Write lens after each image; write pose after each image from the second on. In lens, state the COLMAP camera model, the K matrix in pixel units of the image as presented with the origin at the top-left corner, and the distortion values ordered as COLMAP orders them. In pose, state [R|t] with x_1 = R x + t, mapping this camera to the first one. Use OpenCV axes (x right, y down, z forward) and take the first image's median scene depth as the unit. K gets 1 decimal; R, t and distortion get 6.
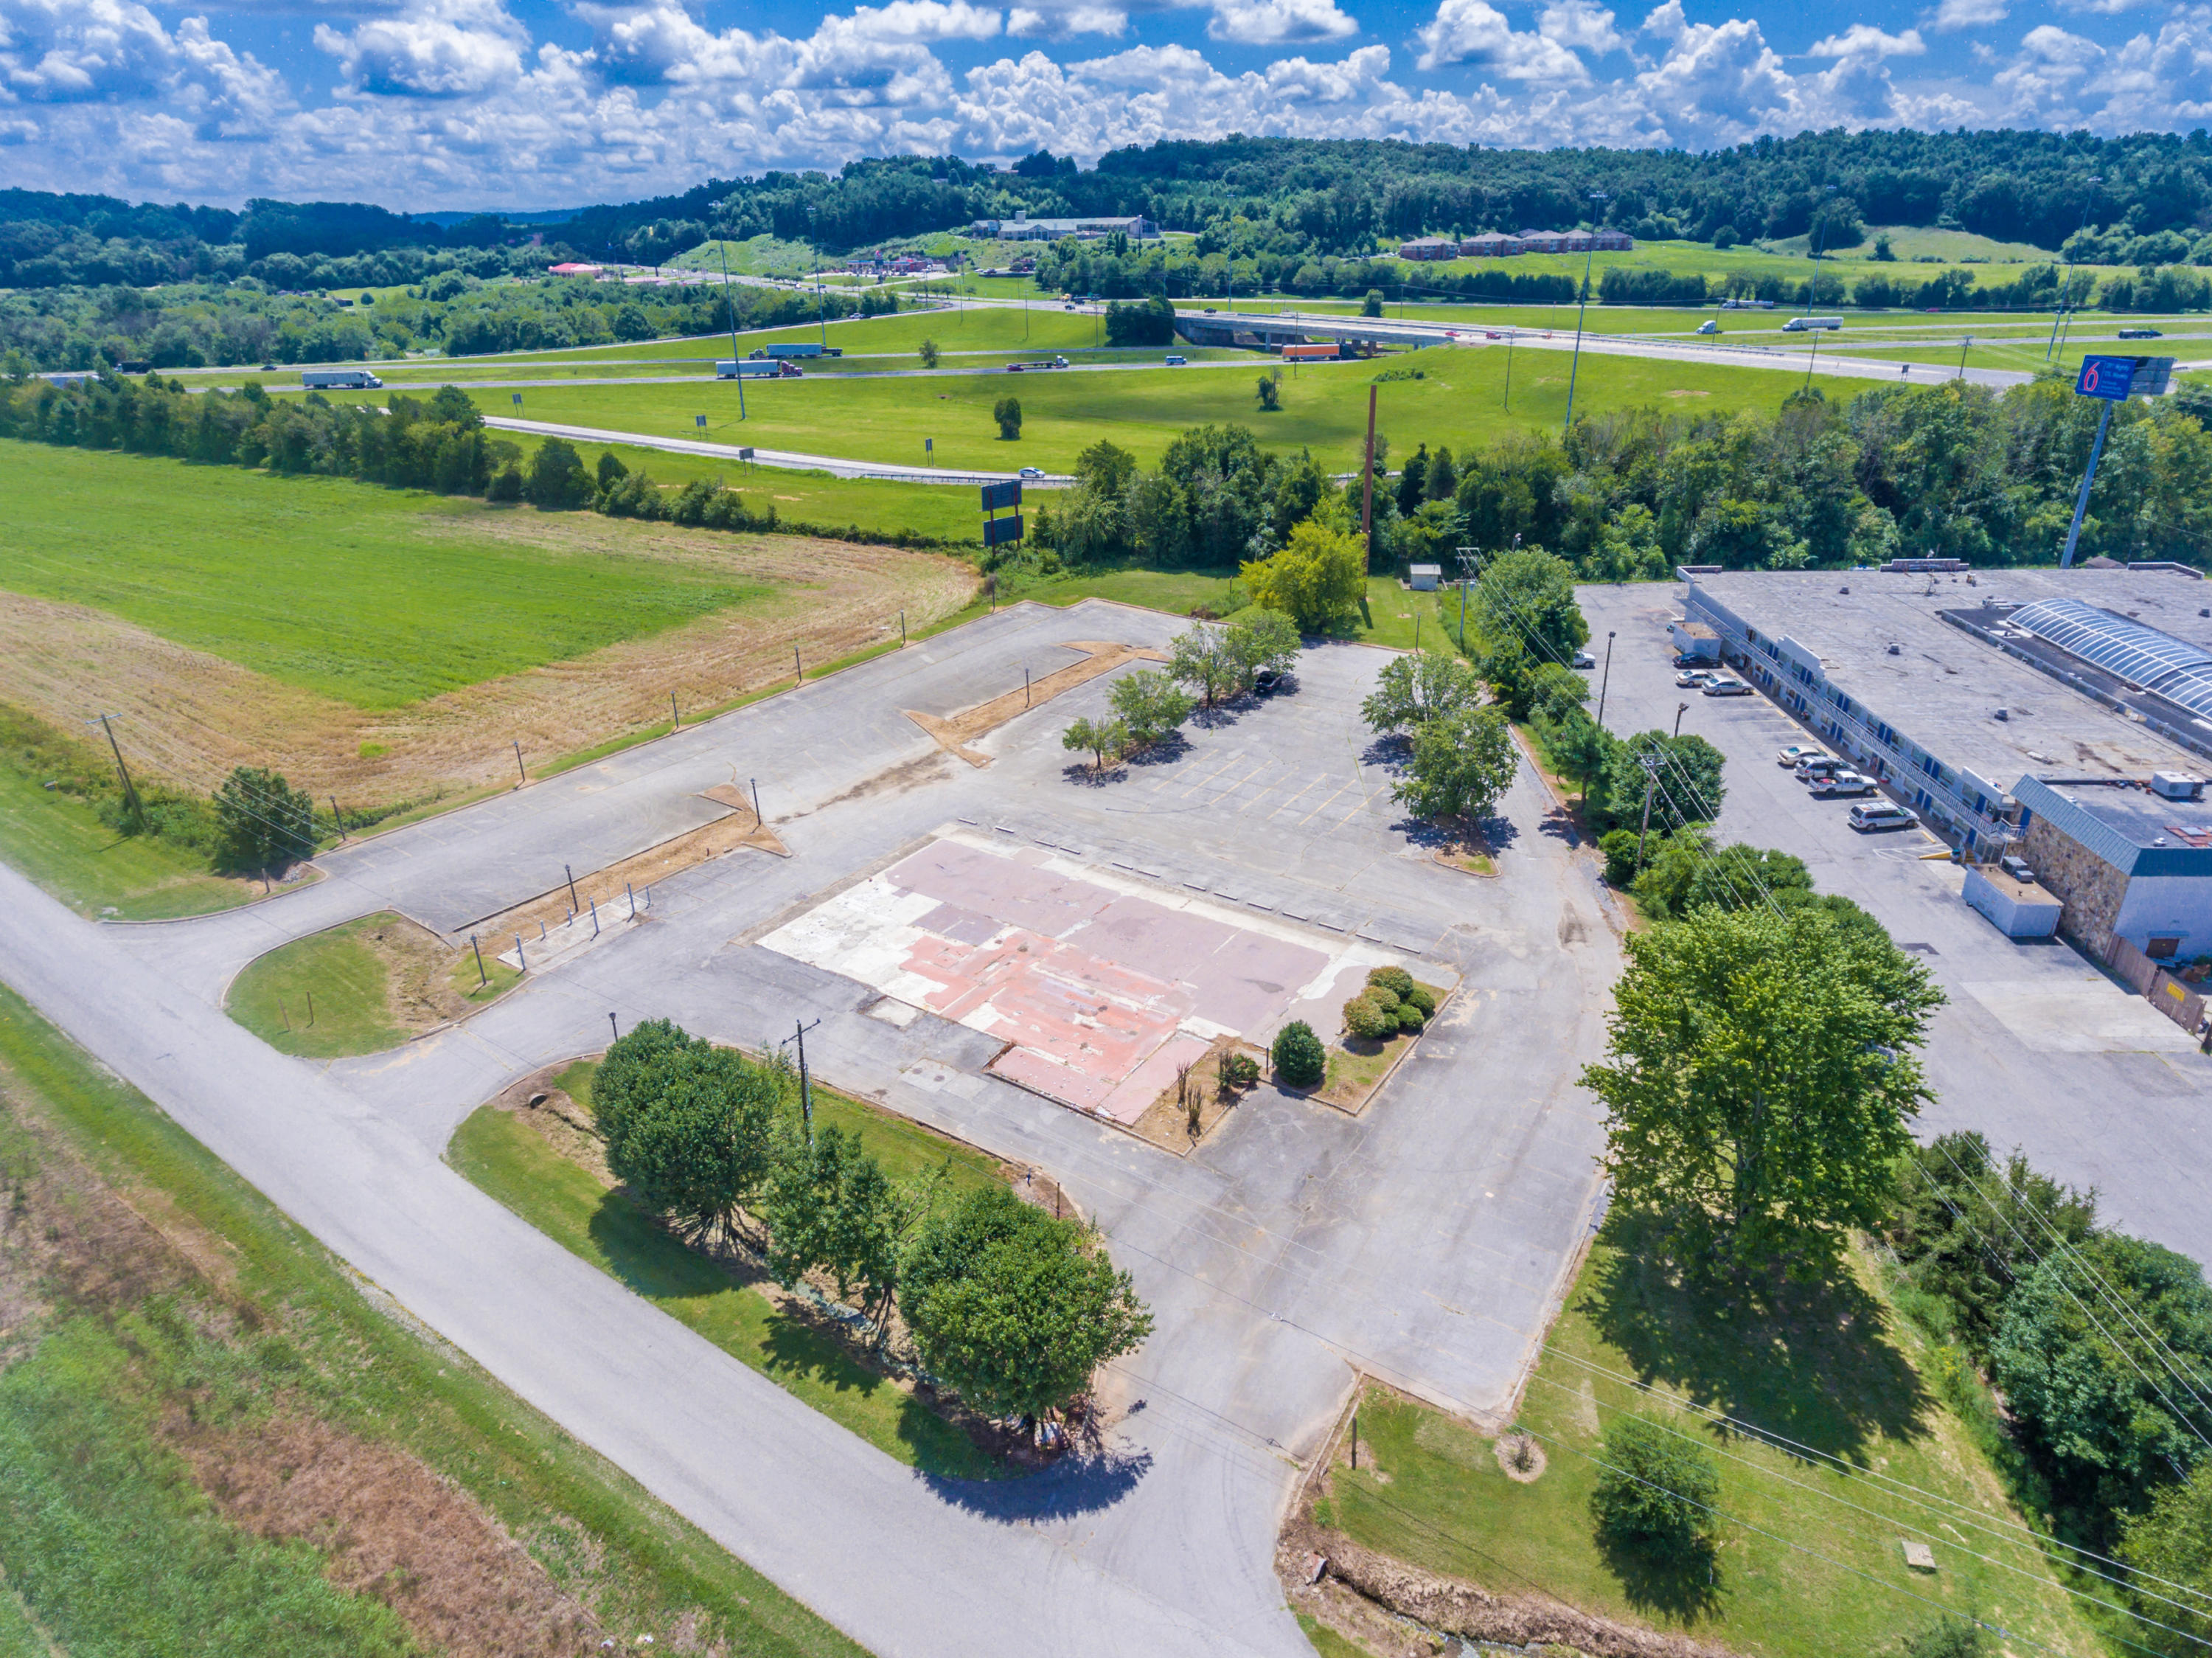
lens RADIAL K [[1299.4, 0, 1106.0], [0, 1299.4, 829.0], [0, 0, 1]] dist [0.000694, -0.001329]
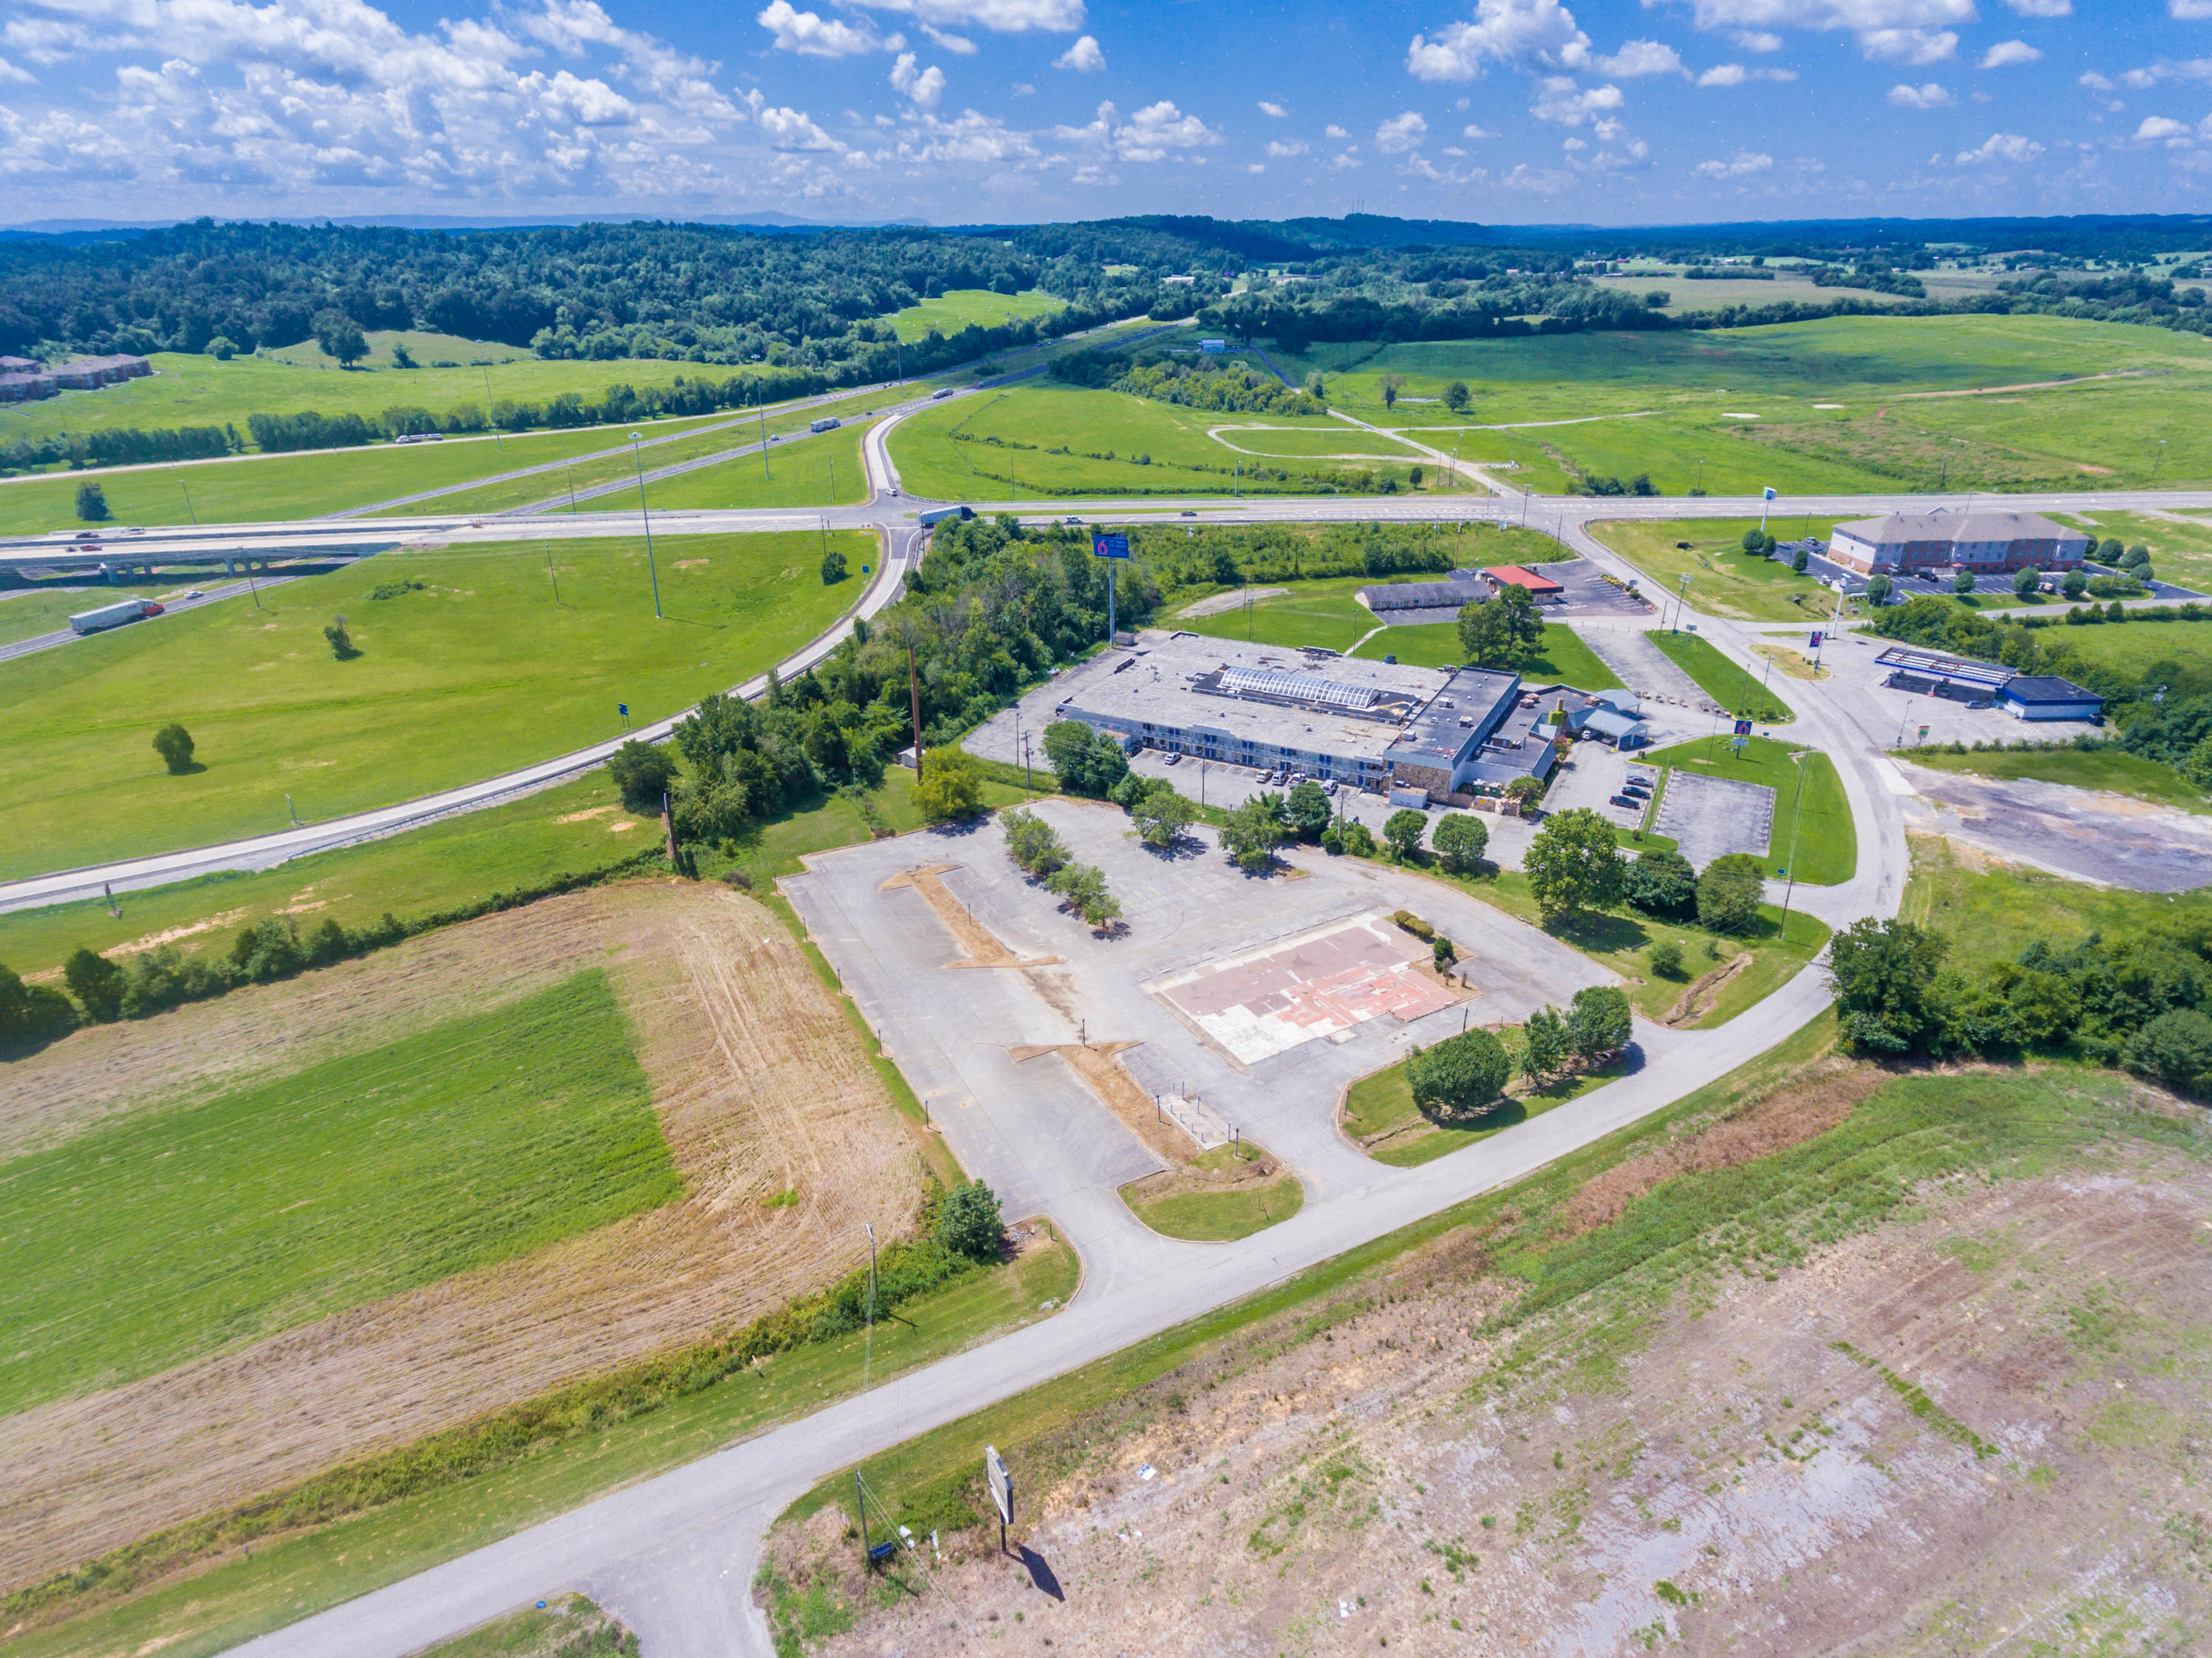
lens RADIAL K [[1323.6, 0, 1116.5], [0, 1323.6, 806.4], [0, 0, 1]] dist [-0.001784, 0.000443]
pose [[0.422862, -0.351789, 0.835124, -1.205164], [0.383901, 0.904332, 0.186556, -0.442566], [-0.820858, 0.241718, 0.517460, 0.091727]]
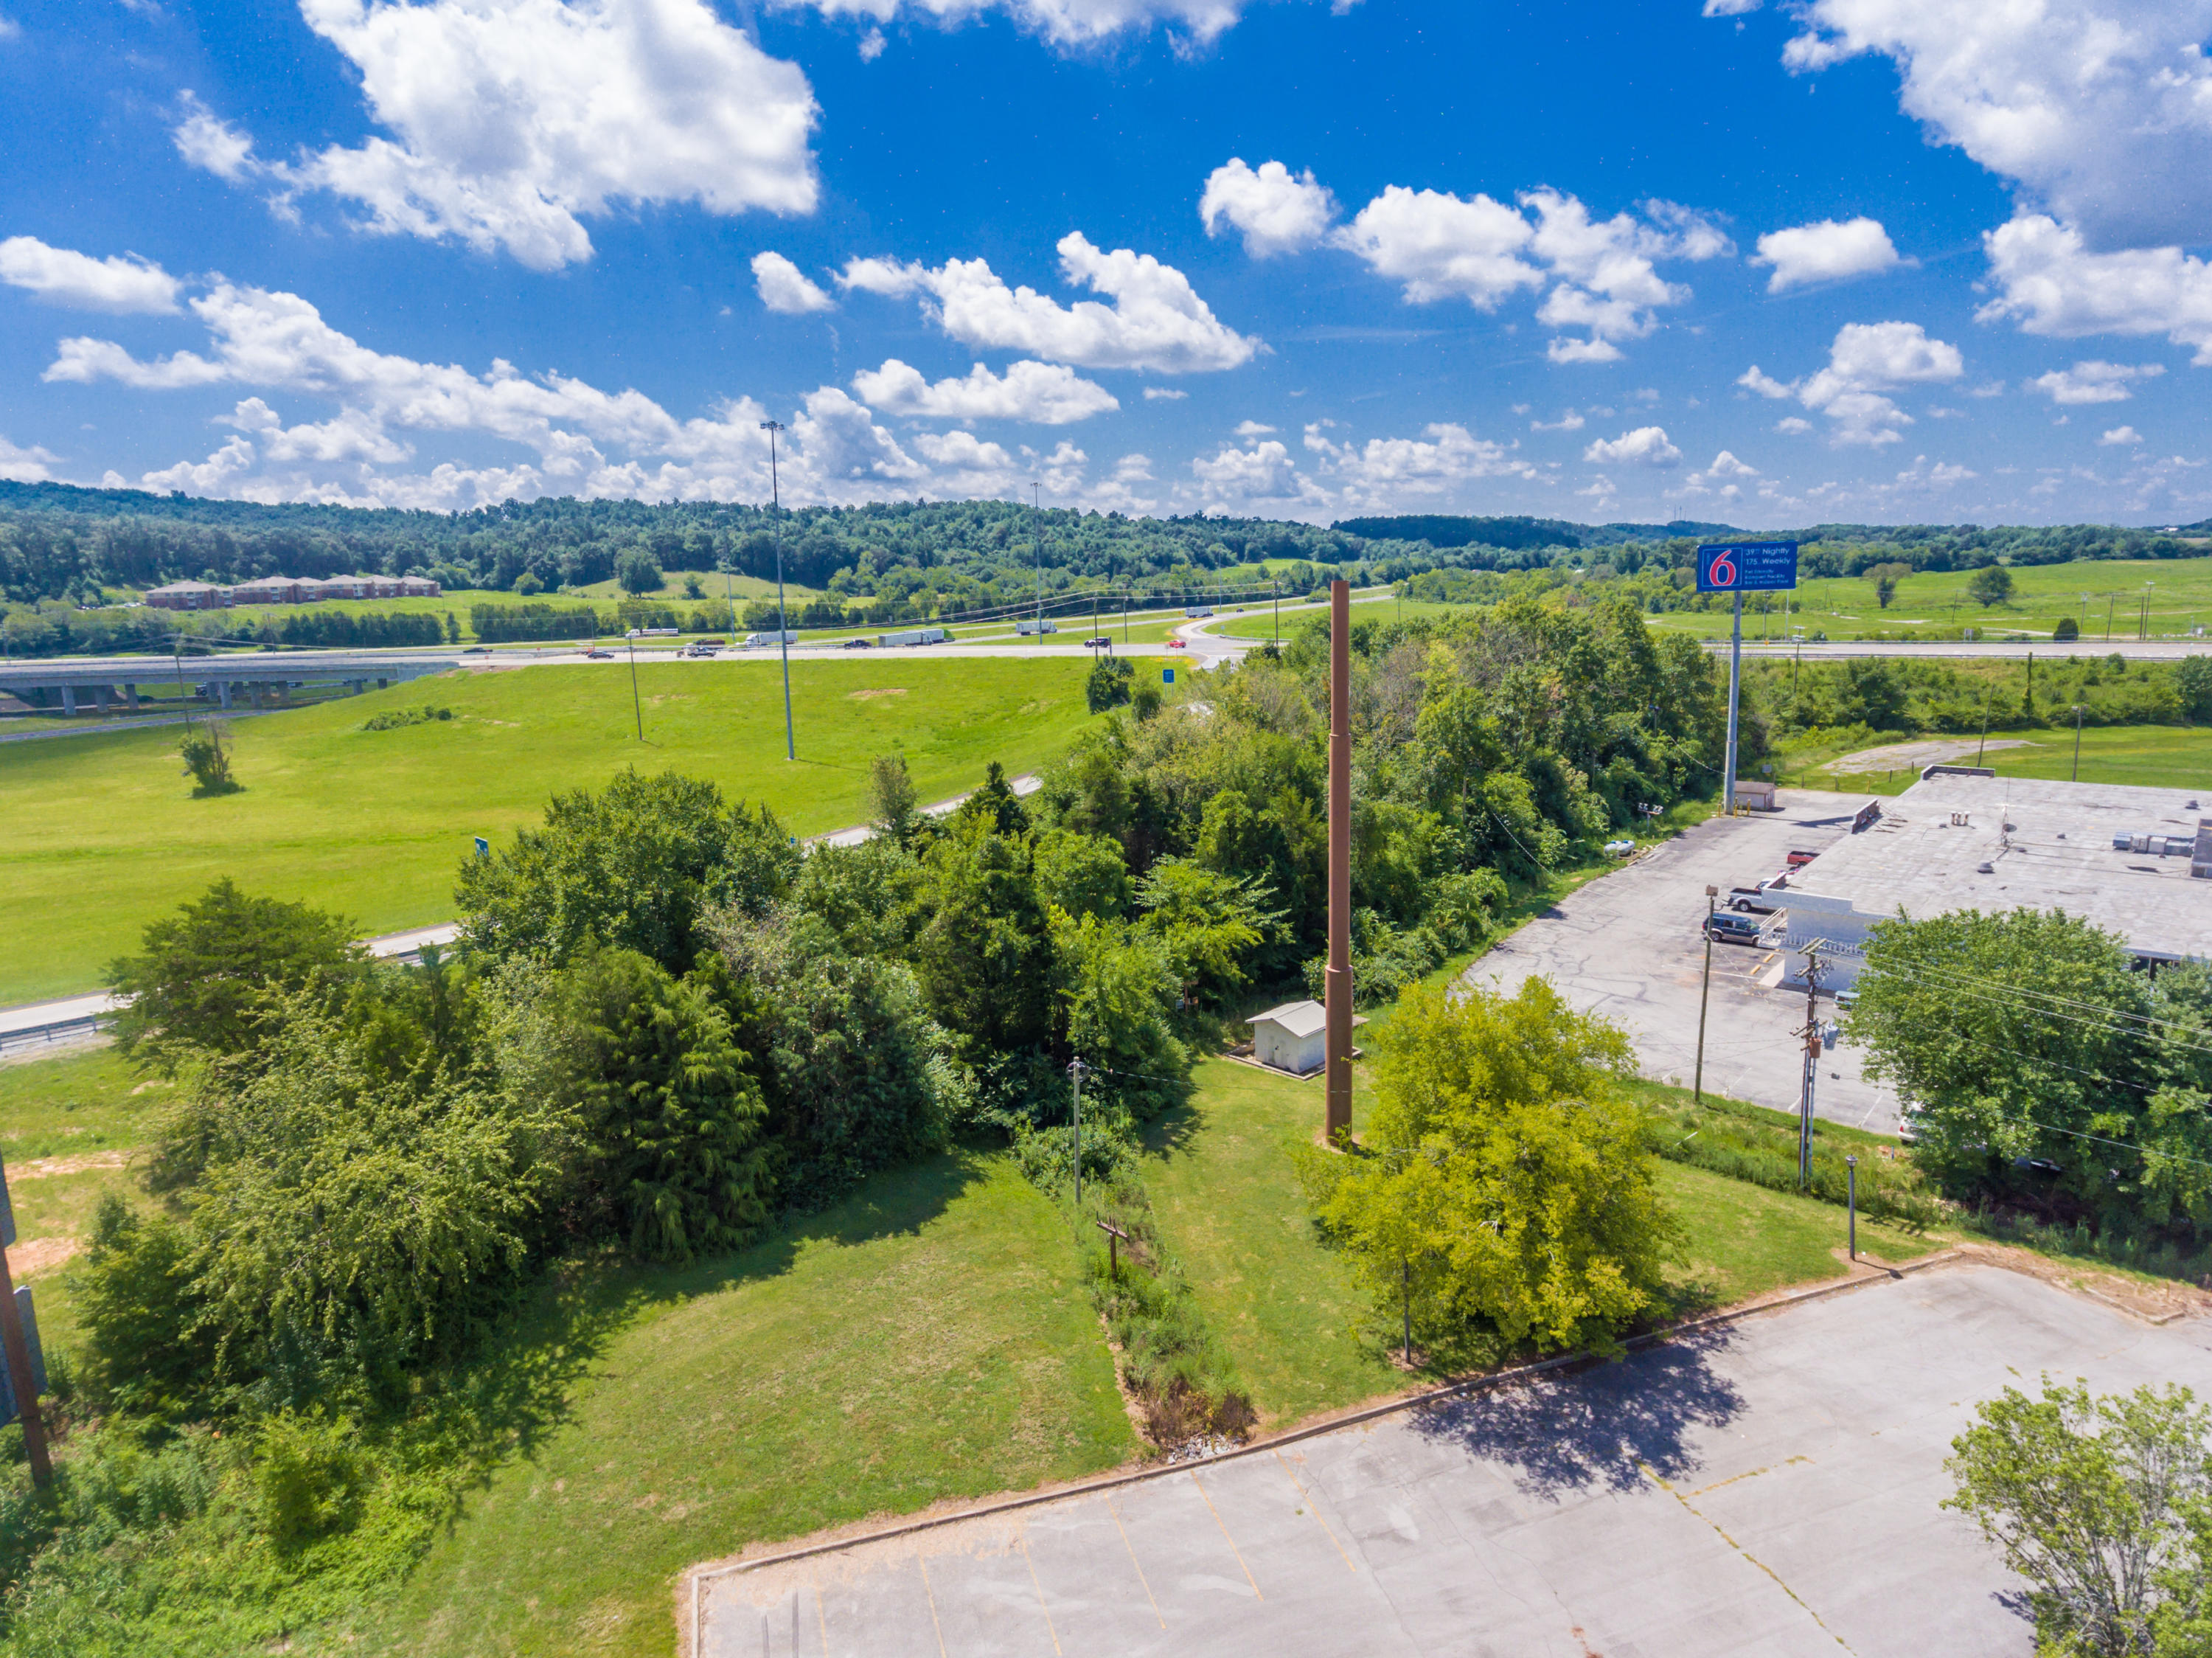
lens RADIAL K [[1299.4, 0, 1106.0], [0, 1299.4, 829.0], [0, 0, 1]] dist [0.000694, -0.001329]
pose [[0.618241, -0.157029, 0.770143, -0.145371], [0.352550, 0.931145, -0.093157, -0.318489], [-0.702486, 0.329107, 0.631033, 1.003715]]
